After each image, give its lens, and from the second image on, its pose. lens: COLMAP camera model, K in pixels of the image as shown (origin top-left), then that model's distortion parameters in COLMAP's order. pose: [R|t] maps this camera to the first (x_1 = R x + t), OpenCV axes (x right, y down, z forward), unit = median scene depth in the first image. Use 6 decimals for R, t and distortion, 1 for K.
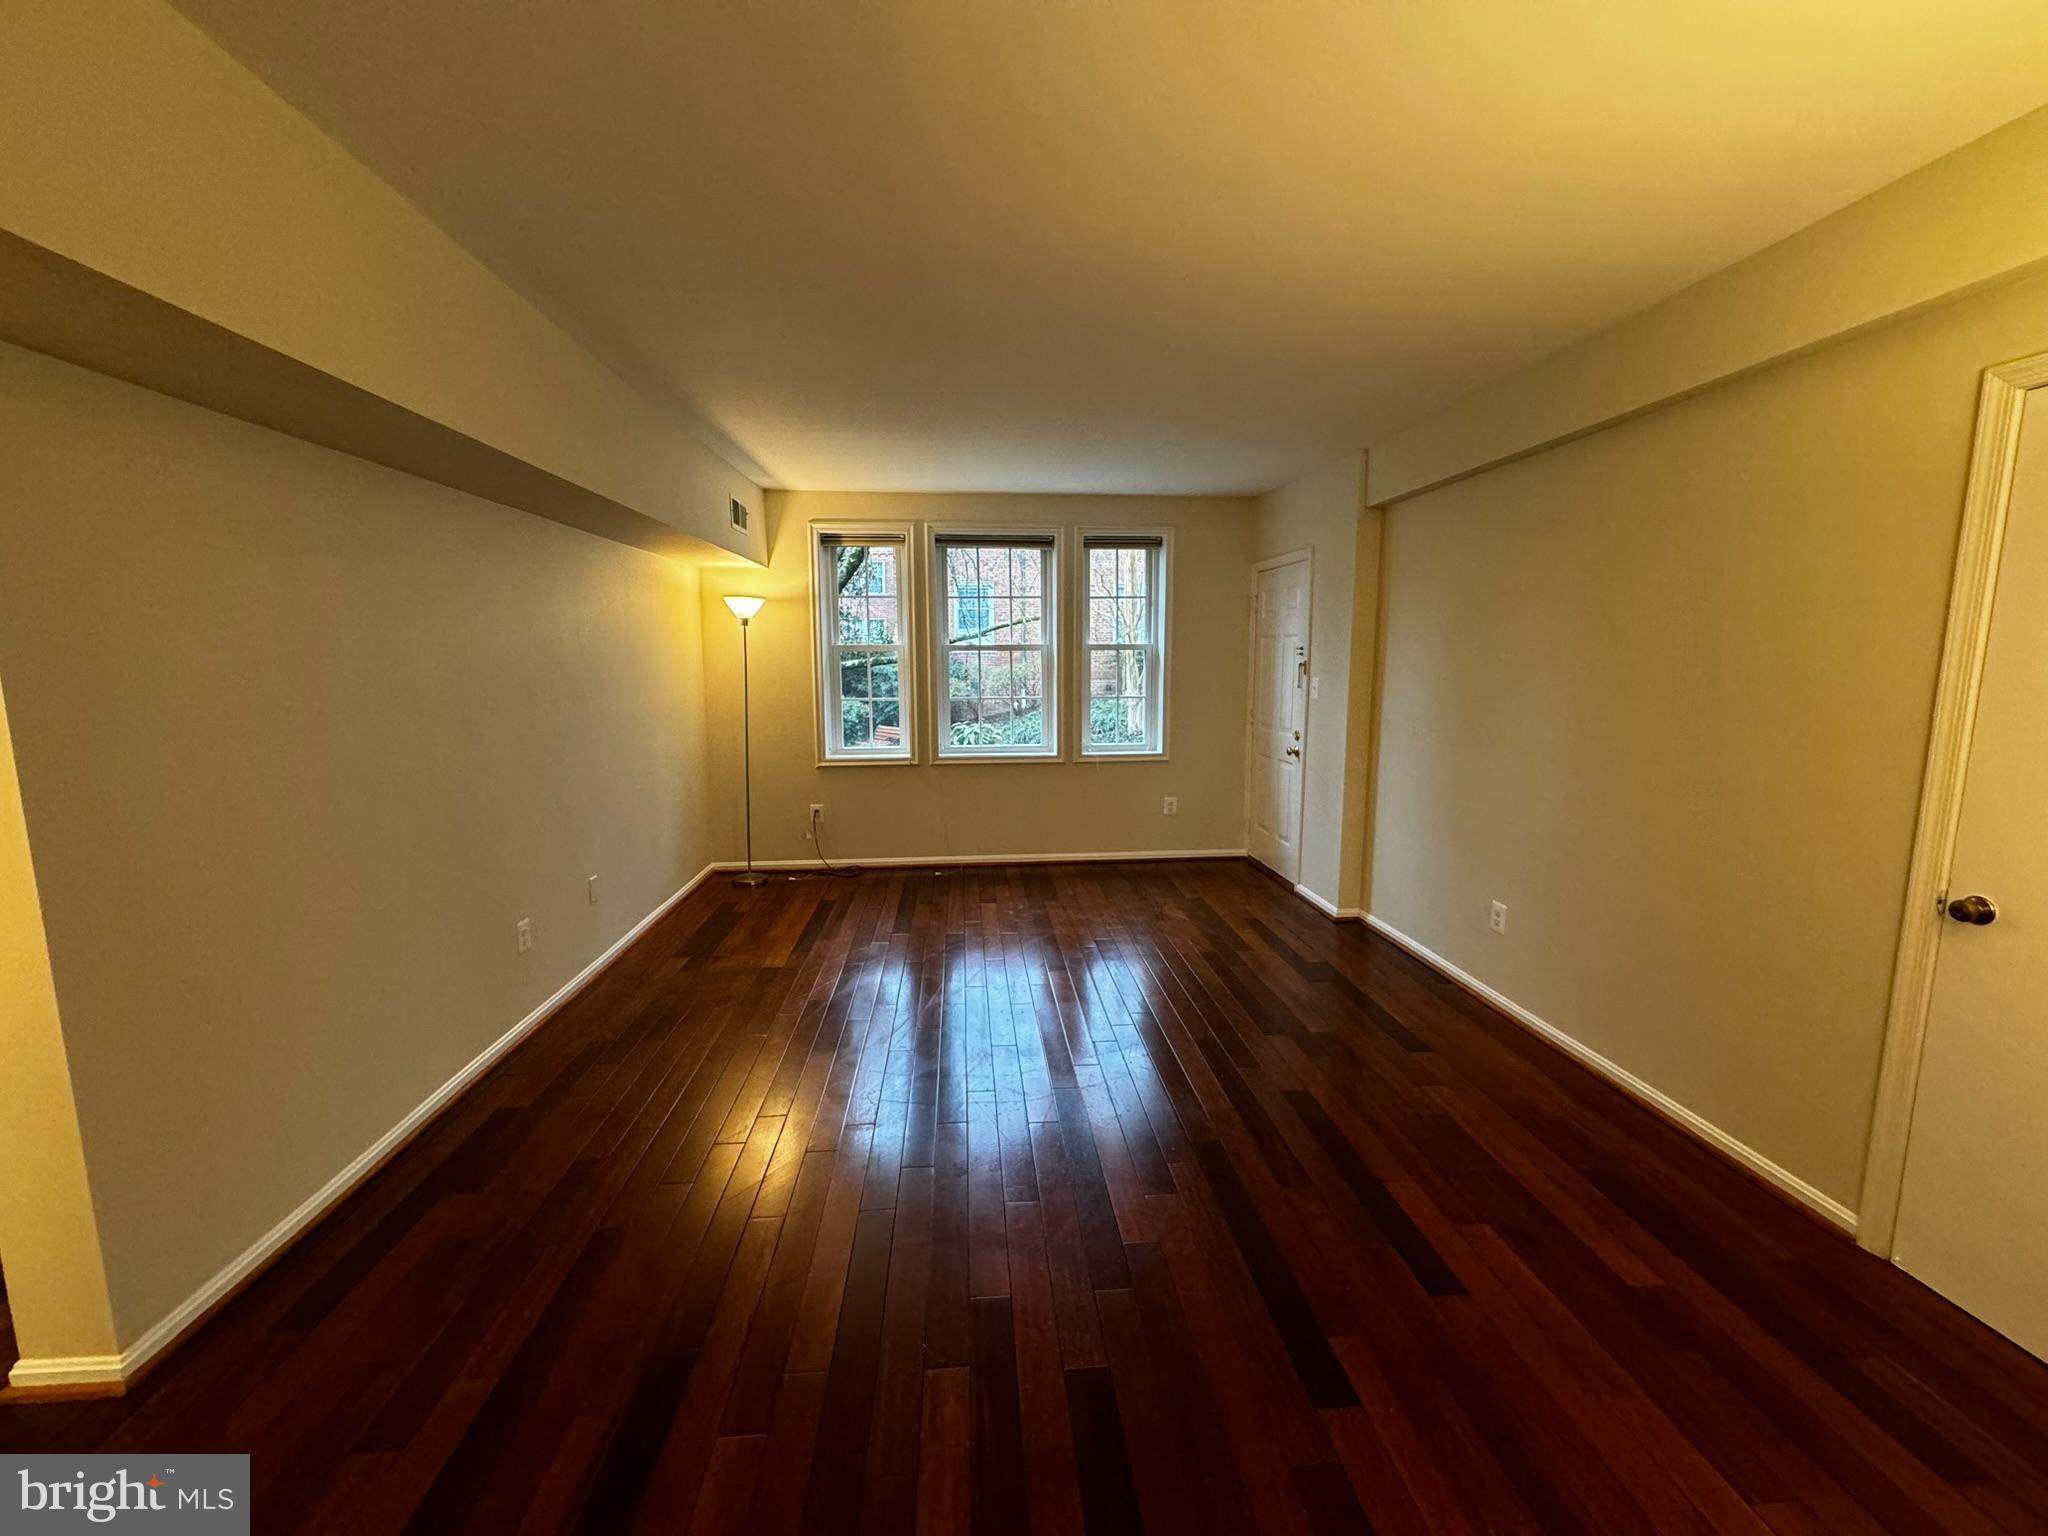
lens RADIAL K [[814.6, 0, 1023.0], [0, 814.6, 765.9], [0, 0, 1]] dist [-0.001759, 0.000022]
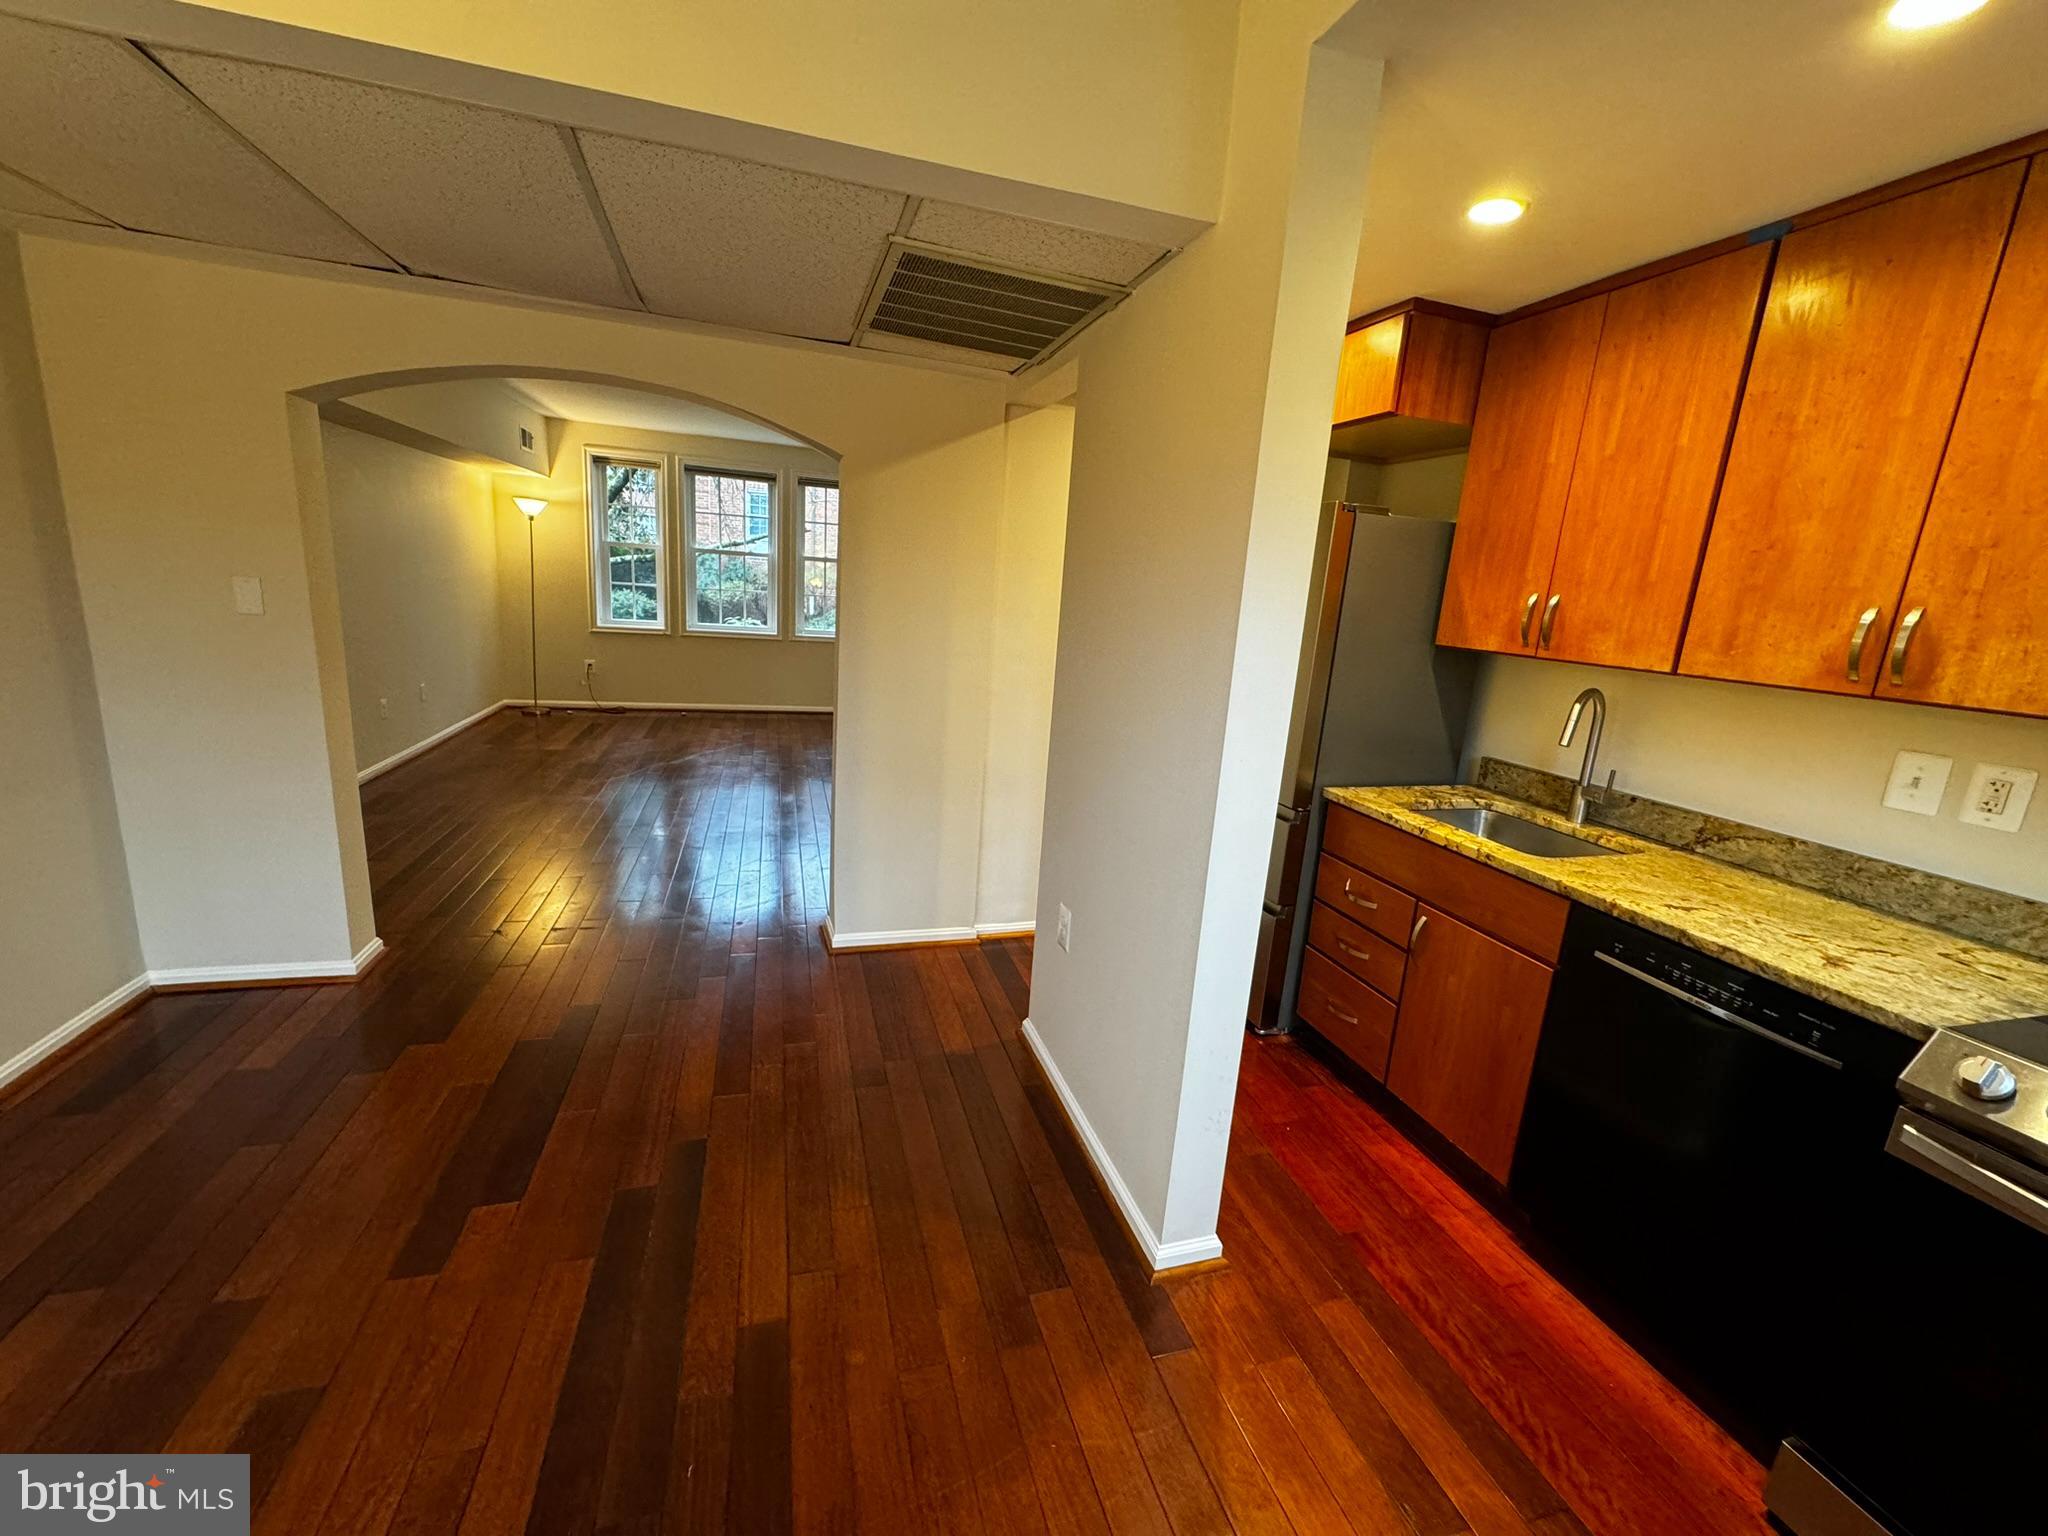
lens RADIAL K [[814.6, 0, 1023.0], [0, 814.6, 765.9], [0, 0, 1]] dist [-0.001759, 0.000022]
pose [[0.974785, 0.025594, 0.221675, 0.160525], [-0.046666, 0.994817, 0.090345, 0.070370], [-0.218214, -0.098411, 0.970926, -0.514586]]
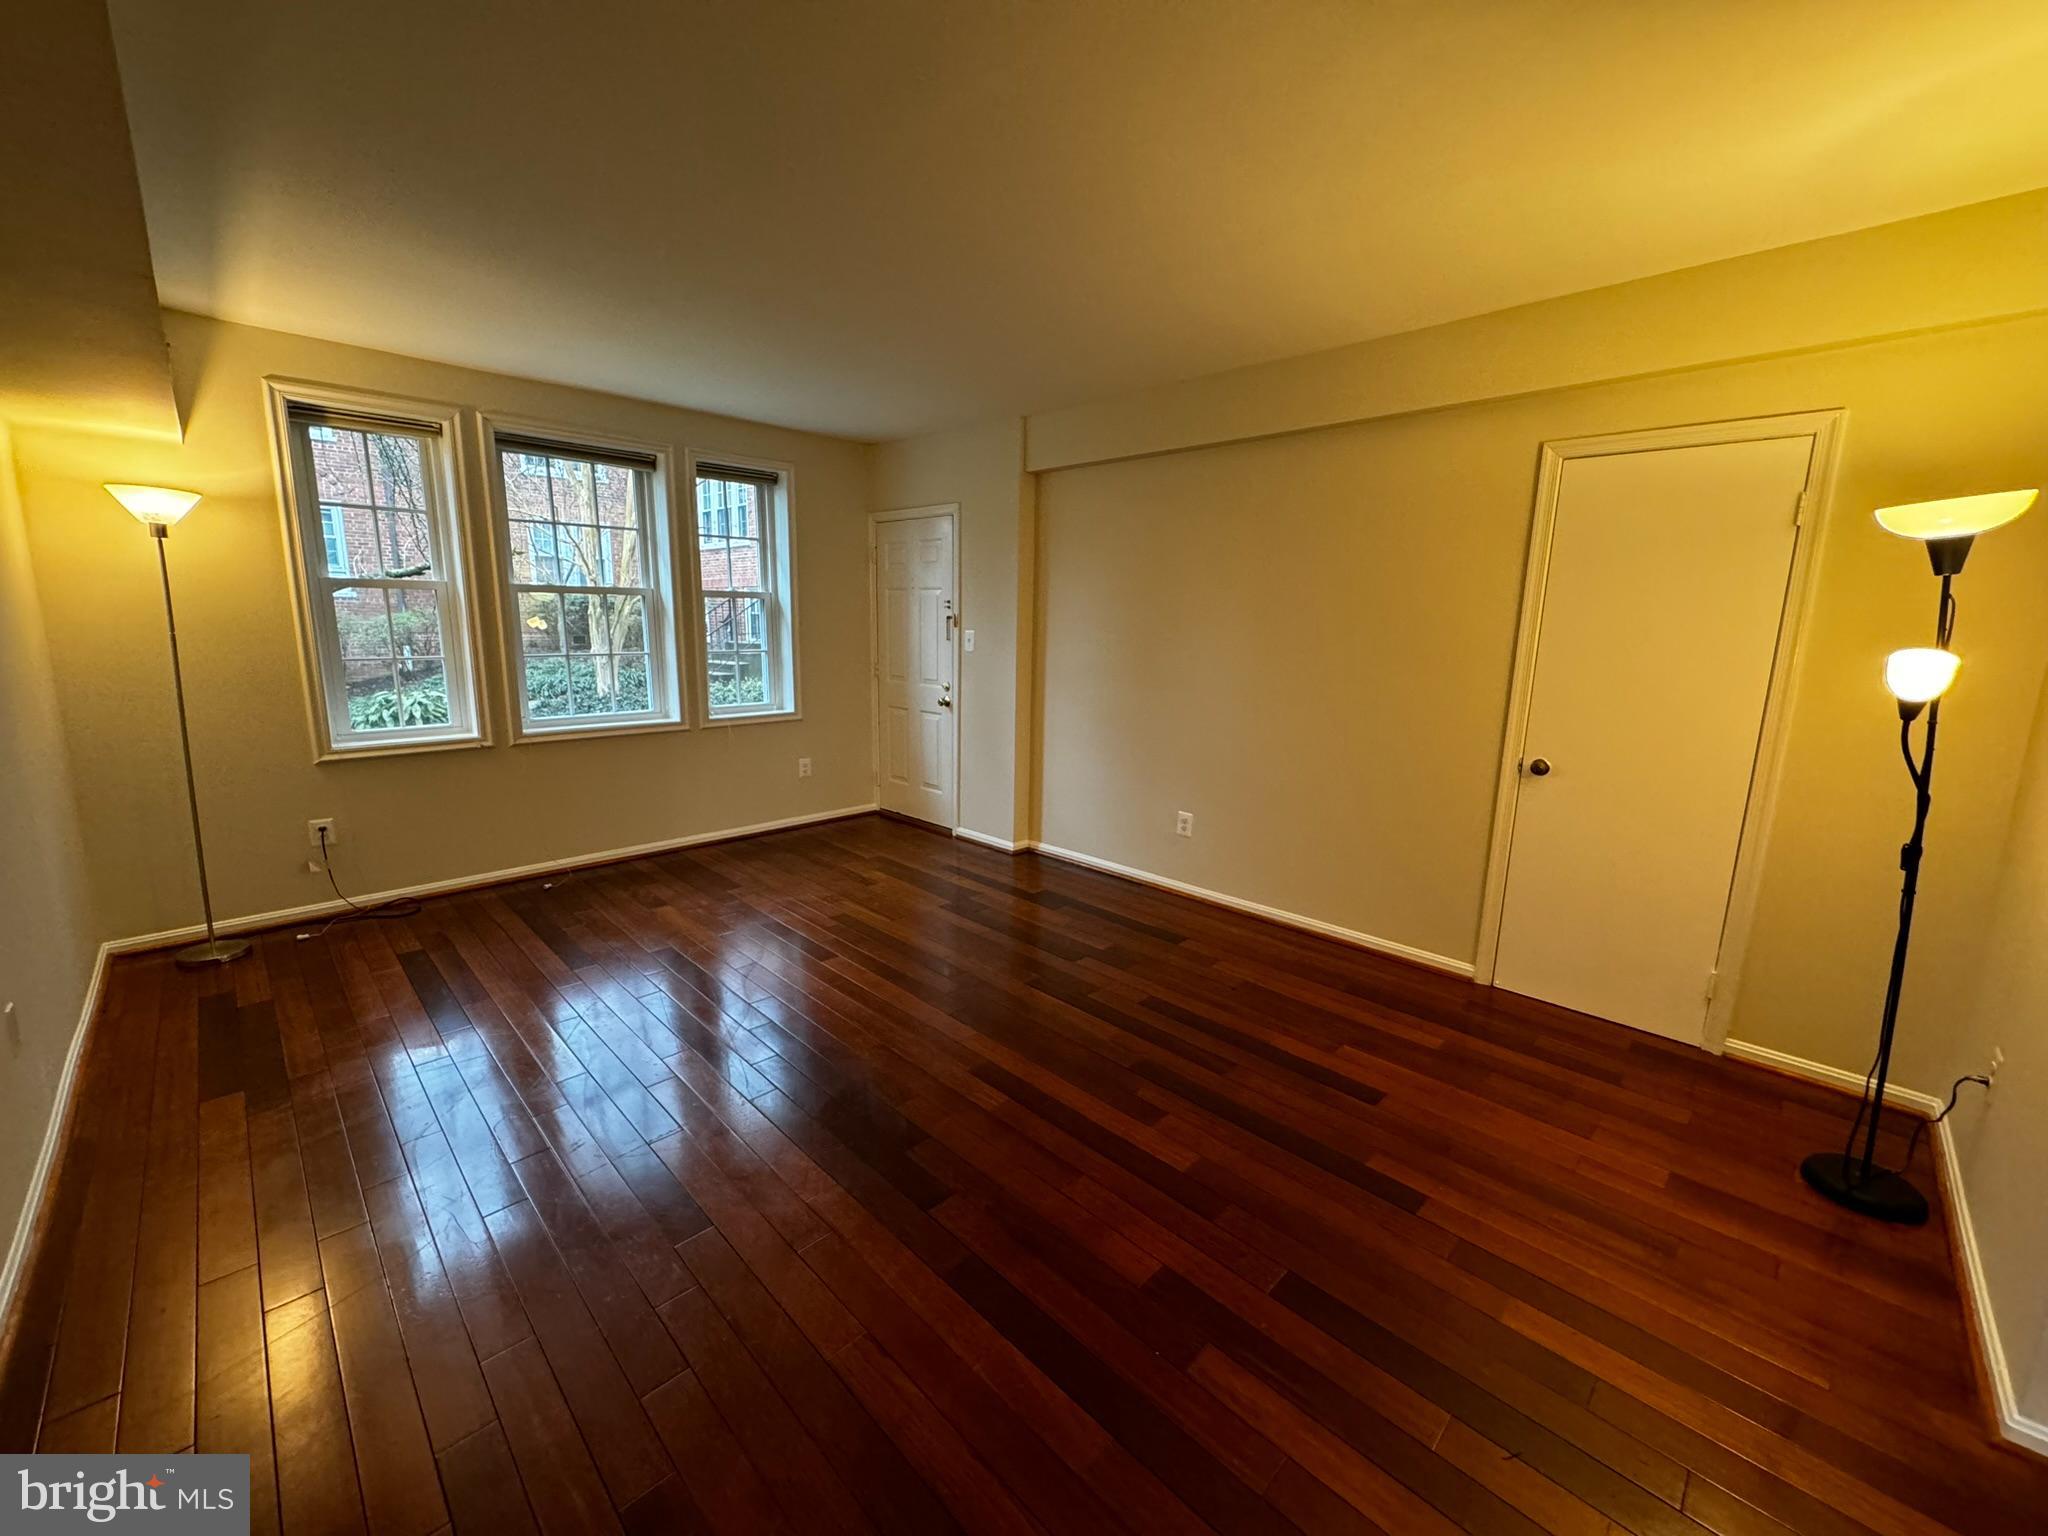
lens RADIAL K [[814.6, 0, 1023.0], [0, 814.6, 765.9], [0, 0, 1]] dist [-0.001759, 0.000022]
pose [[0.761193, -0.100712, 0.640658, -0.250086], [0.066186, 0.994774, 0.077740, -0.010115], [-0.645140, -0.016773, 0.763881, 0.132785]]
